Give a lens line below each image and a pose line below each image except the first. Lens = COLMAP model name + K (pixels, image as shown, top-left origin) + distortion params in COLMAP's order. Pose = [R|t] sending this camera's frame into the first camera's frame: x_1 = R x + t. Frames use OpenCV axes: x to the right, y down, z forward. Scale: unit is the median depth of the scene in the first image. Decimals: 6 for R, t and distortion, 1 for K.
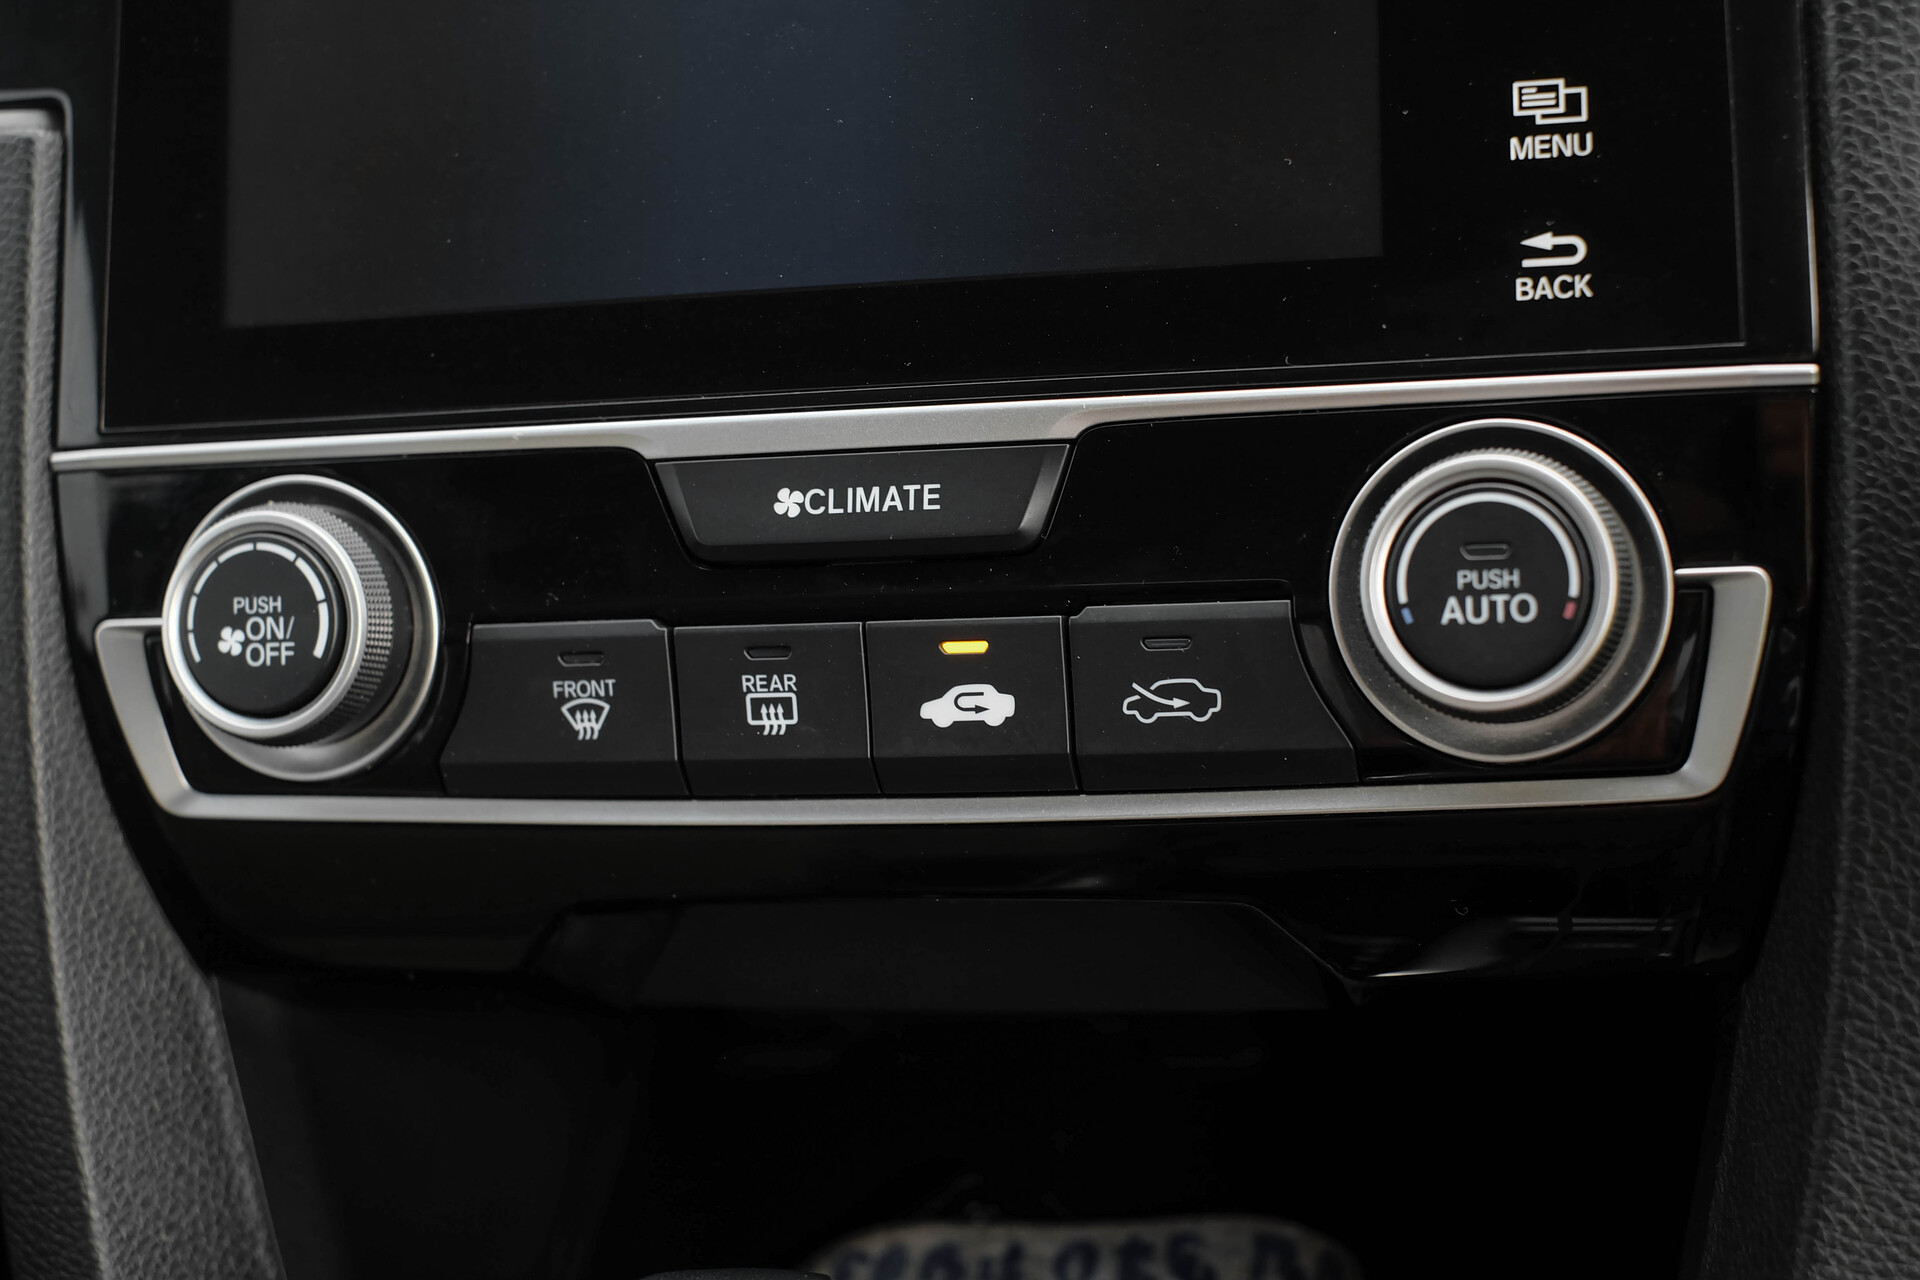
lens RADIAL K [[3140.4, 0, 972.9], [0, 3140.4, 643.6], [0, 0, 1]] dist [-0.119363, 0.000000]
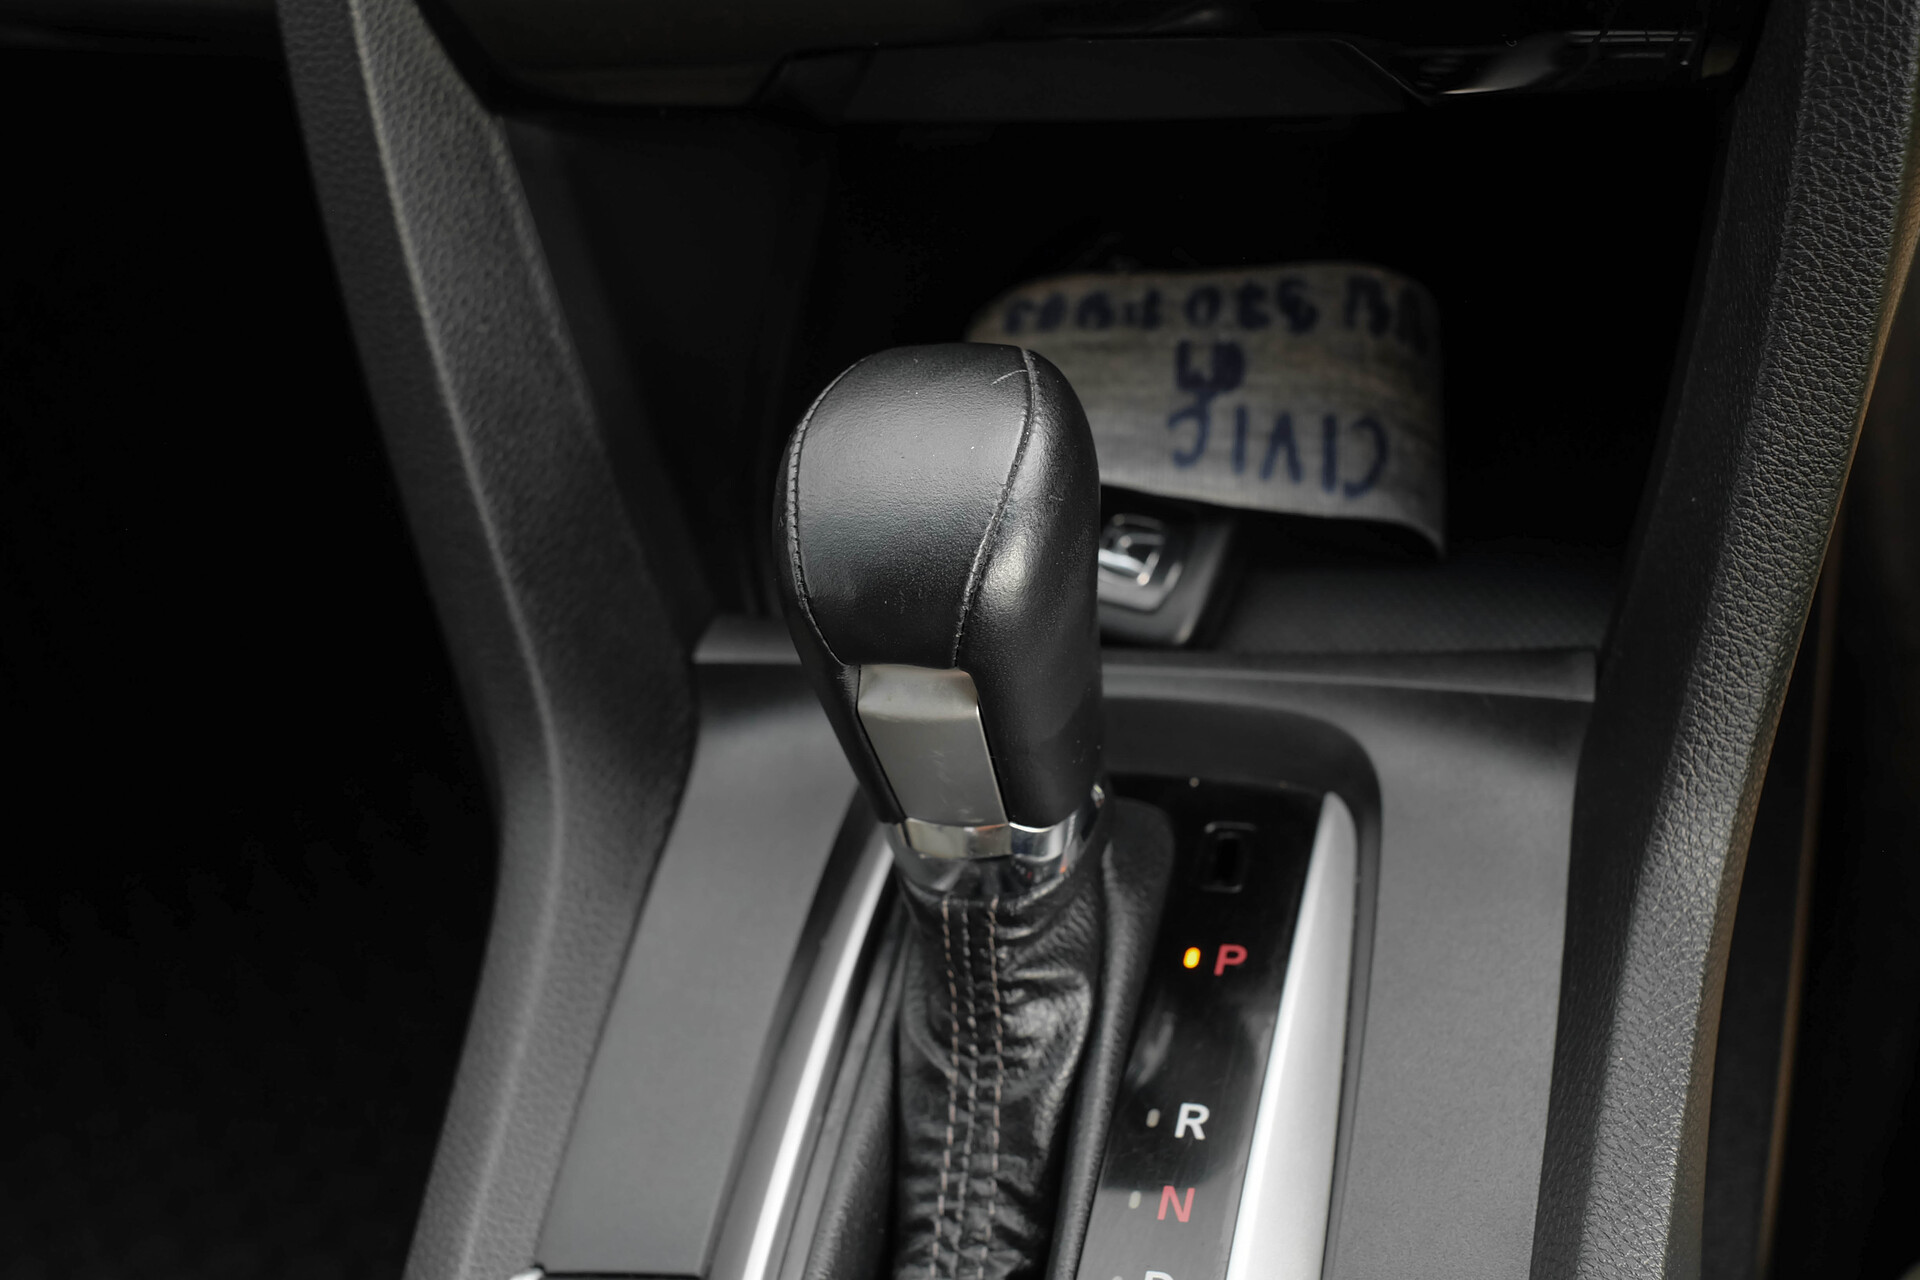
lens RADIAL K [[3140.4, 0, 955.0], [0, 3140.4, 634.9], [0, 0, 1]] dist [-0.119363, 0.000000]
pose [[0.998613, -0.034147, -0.040072, -0.041754], [0.045510, 0.942548, 0.330957, -0.197508], [0.026469, -0.332322, 0.942795, -0.449517]]
